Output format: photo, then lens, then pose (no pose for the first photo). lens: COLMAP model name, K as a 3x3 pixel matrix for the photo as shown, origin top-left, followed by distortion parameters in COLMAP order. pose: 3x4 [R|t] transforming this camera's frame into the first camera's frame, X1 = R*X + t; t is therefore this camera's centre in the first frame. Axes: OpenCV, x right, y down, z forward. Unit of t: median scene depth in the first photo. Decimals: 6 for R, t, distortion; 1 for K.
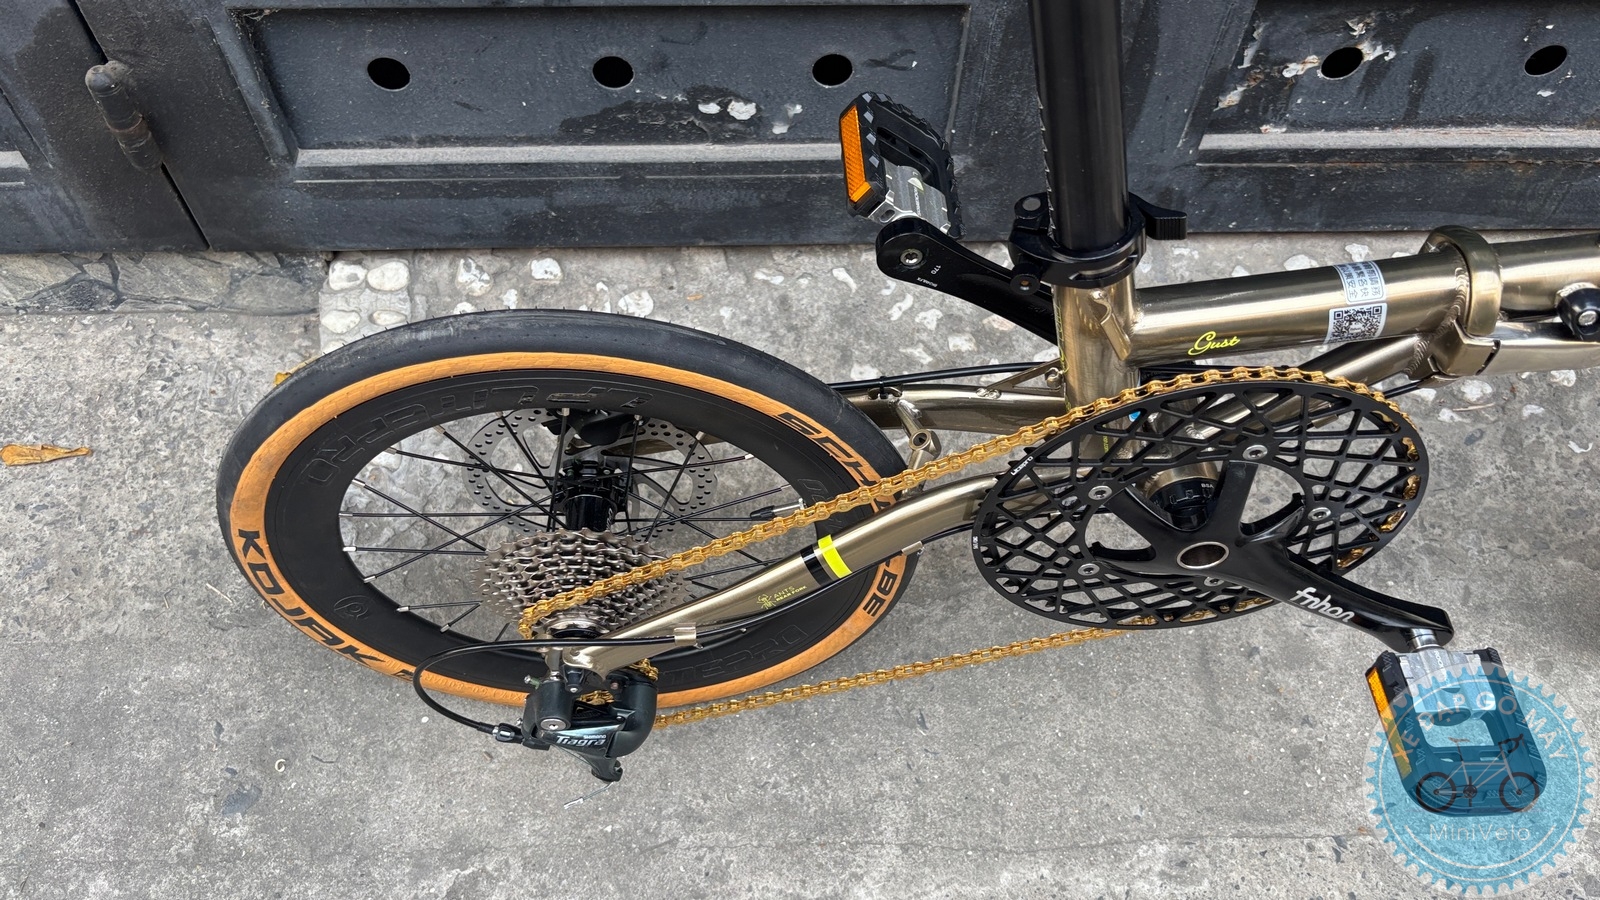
lens RADIAL K [[1225.6, 0, 803.2], [0, 1225.6, 465.0], [0, 0, 1]] dist [0.041280, -0.059640]
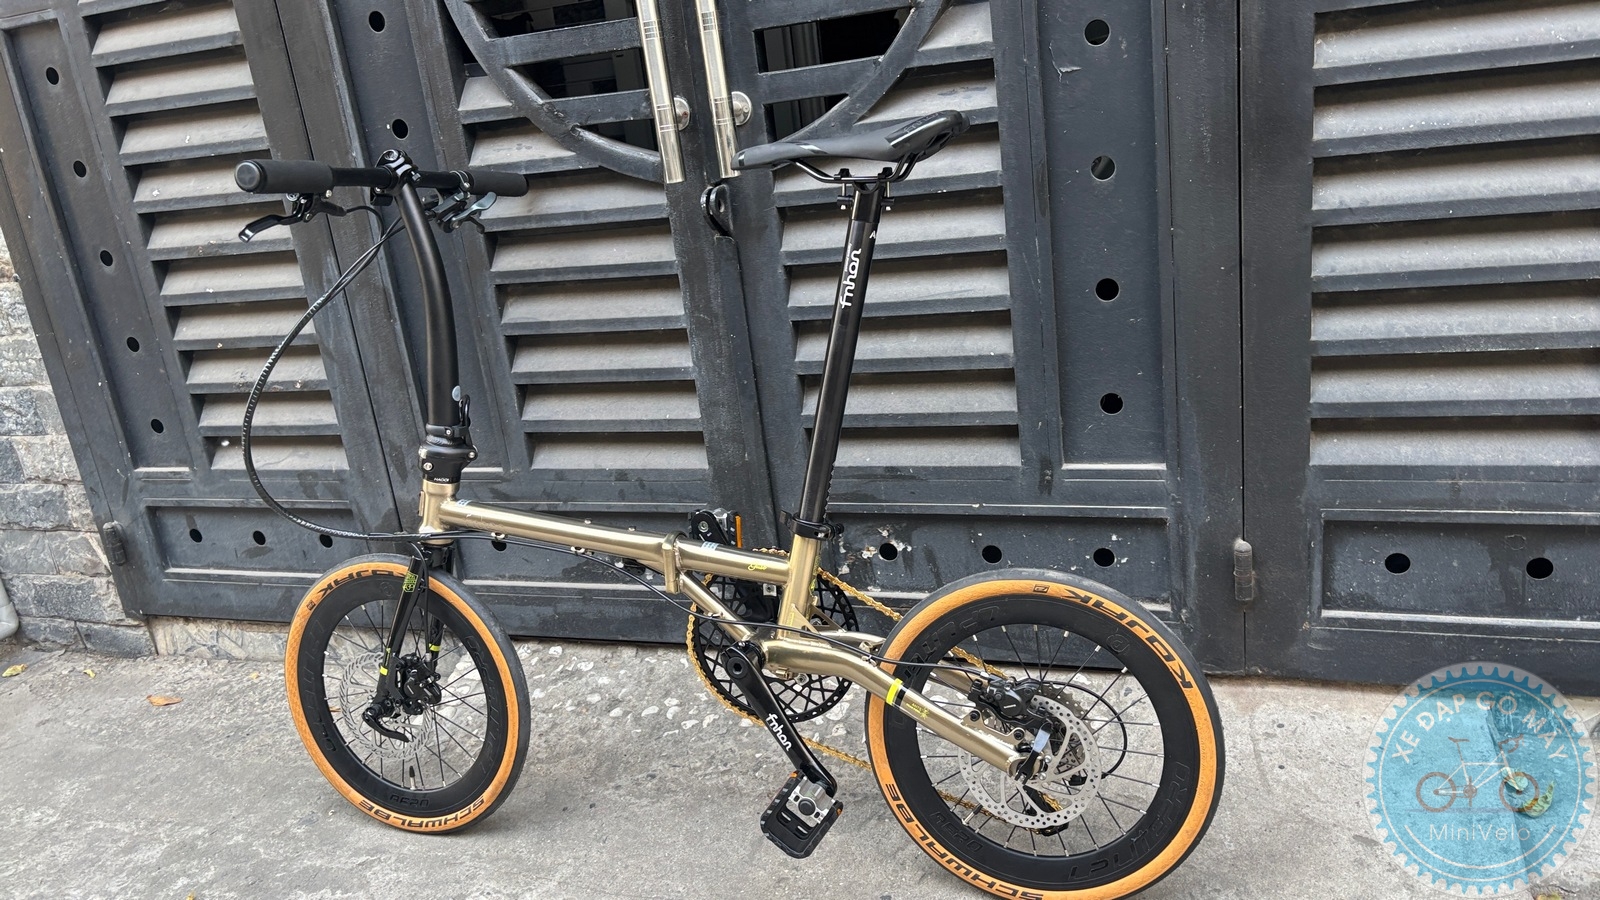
lens RADIAL K [[1225.6, 0, 779.1], [0, 1225.6, 458.2], [0, 0, 1]] dist [0.041280, -0.059640]
pose [[0.907159, -0.015590, -0.420499, 1.116170], [-0.250274, 0.783350, -0.568968, 0.742045], [0.338268, 0.621385, 0.706722, -0.581853]]
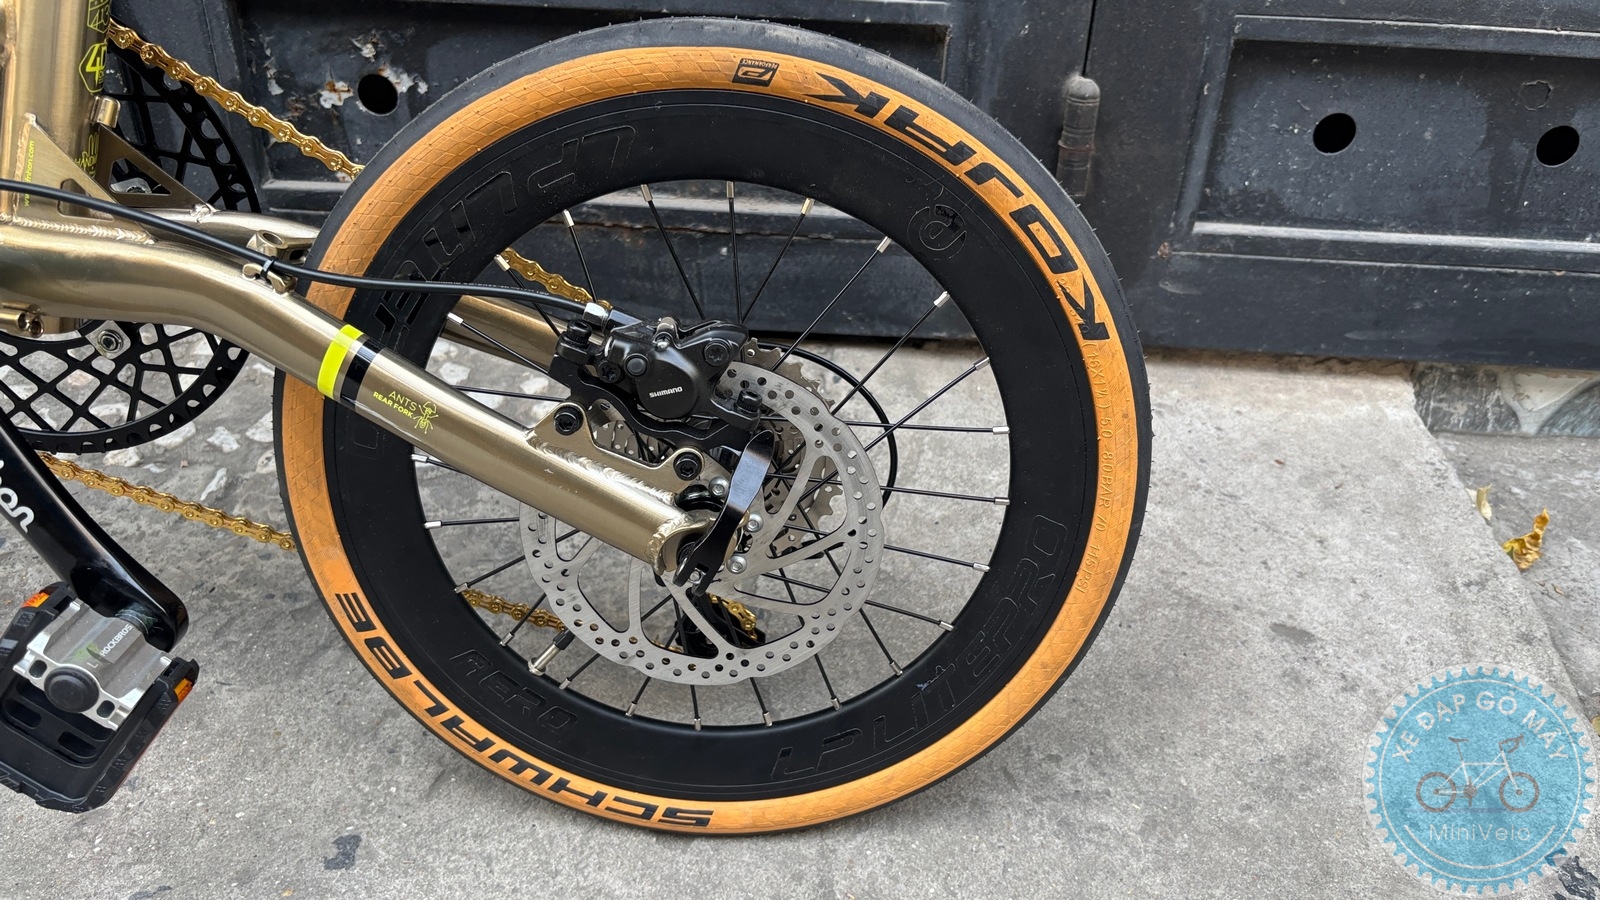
lens RADIAL K [[1225.6, 0, 806.1], [0, 1225.6, 442.0], [0, 0, 1]] dist [0.041280, -0.059640]
pose [[0.996727, 0.049088, -0.064234, 0.841748], [-0.072719, 0.891544, -0.447058, 0.324436], [0.035323, 0.450266, 0.892196, 0.267143]]
